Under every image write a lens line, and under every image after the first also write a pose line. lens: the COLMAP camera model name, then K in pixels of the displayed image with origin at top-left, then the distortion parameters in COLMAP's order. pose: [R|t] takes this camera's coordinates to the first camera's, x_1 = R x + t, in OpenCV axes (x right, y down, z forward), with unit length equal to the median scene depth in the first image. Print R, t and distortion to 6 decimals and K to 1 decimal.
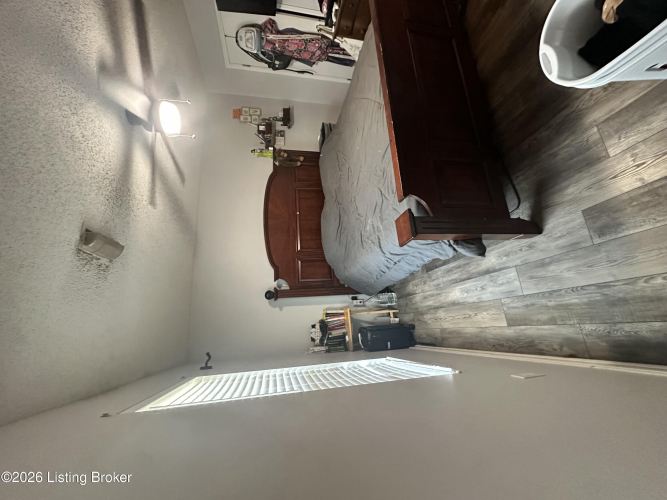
lens RADIAL K [[265.8, 0, 332.0], [0, 265.8, 251.1], [0, 0, 1]] dist [0.002967, 0.000242]
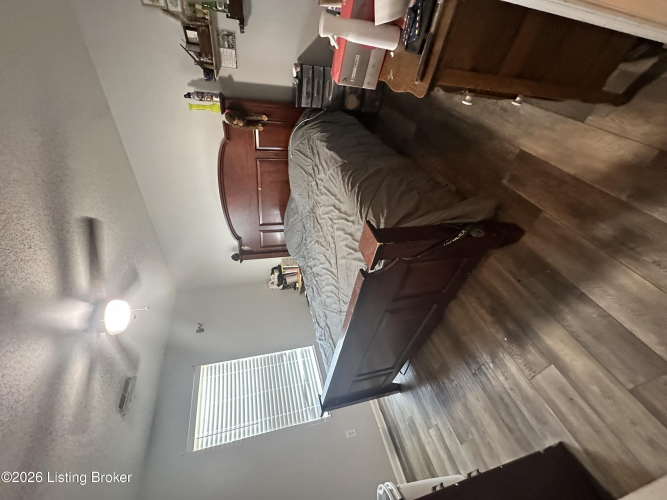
lens RADIAL K [[266.1, 0, 331.0], [0, 266.1, 248.6], [0, 0, 1]] dist [-0.001710, 0.000635]
pose [[0.975435, 0.086762, 0.202481, -0.056573], [-0.216680, 0.543541, 0.810933, -0.765569], [-0.039698, -0.834886, 0.548989, 0.322188]]
